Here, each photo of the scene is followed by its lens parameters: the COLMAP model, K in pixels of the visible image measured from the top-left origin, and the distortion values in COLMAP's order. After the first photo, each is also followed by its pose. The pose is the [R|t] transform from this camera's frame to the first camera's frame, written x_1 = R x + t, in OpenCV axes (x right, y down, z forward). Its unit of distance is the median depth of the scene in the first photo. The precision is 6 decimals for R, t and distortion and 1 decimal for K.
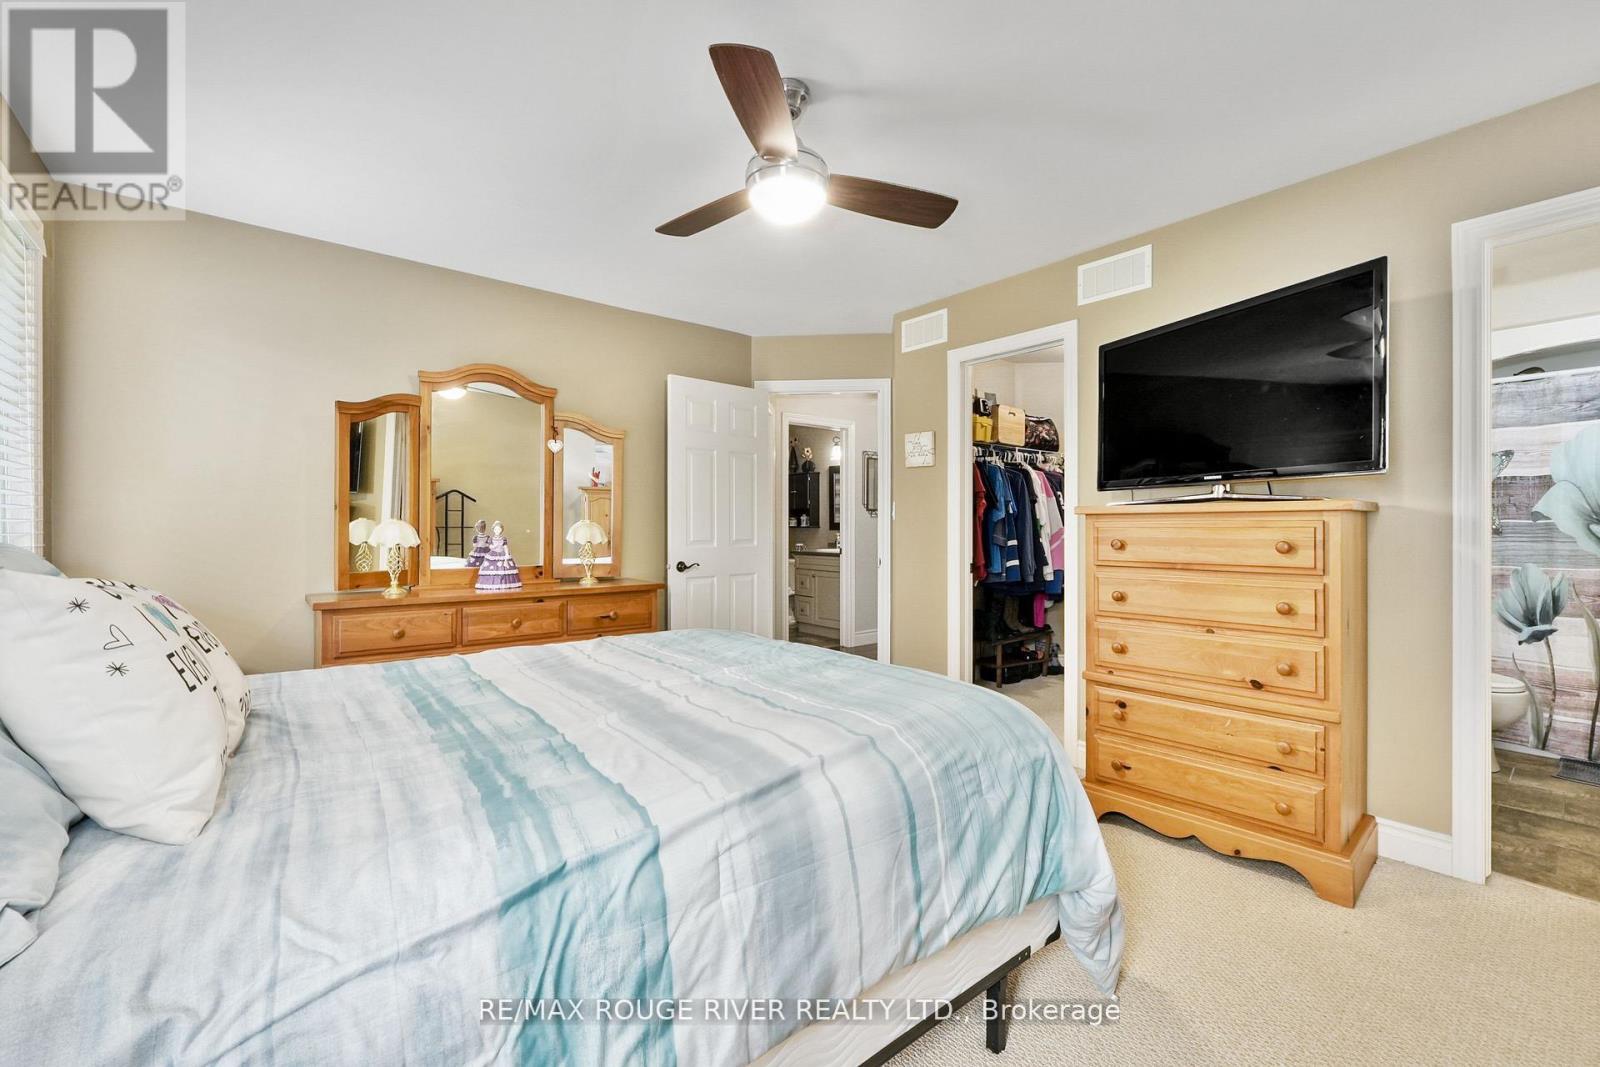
lens RADIAL K [[655.9, 0, 799.3], [0, 655.9, 532.3], [0, 0, 1]] dist [-0.021449, 0.006037]
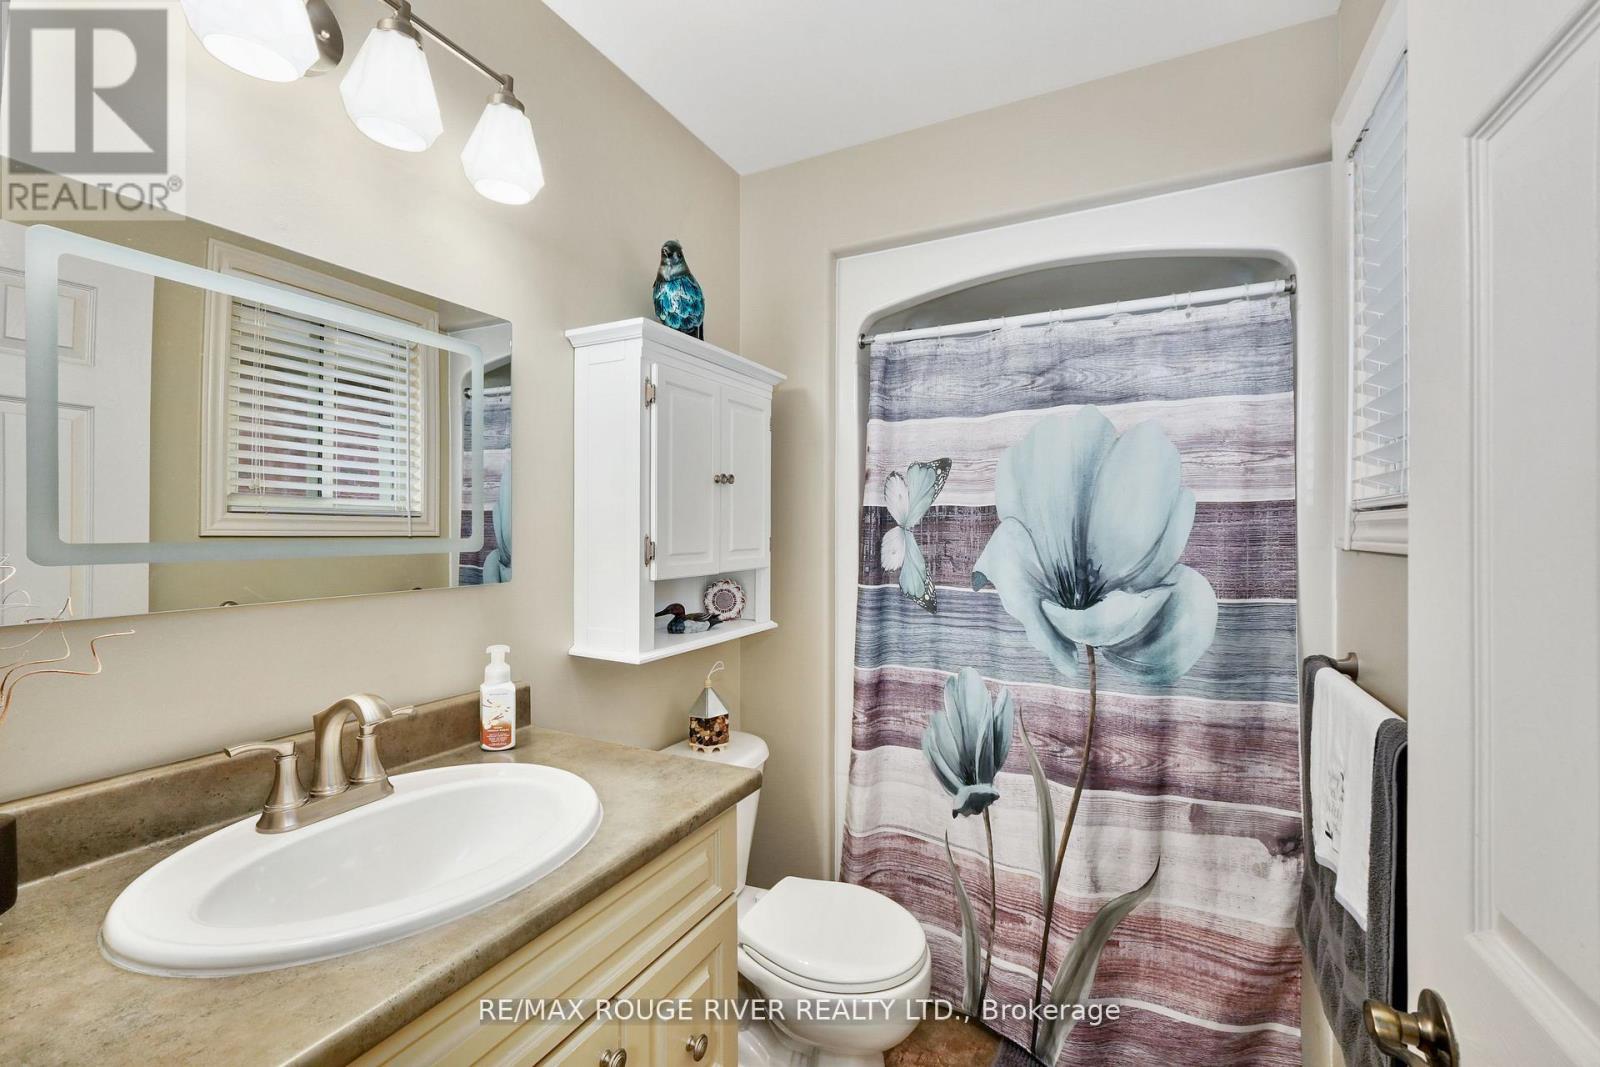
lens RADIAL K [[655.9, 0, 802.1], [0, 655.9, 531.0], [0, 0, 1]] dist [-0.021449, 0.006037]
pose [[0.928672, 0.001290, 0.370901, 0.807723], [-0.000229, 0.999996, -0.002906, -0.066371], [-0.370903, 0.002614, 0.928668, 0.544718]]
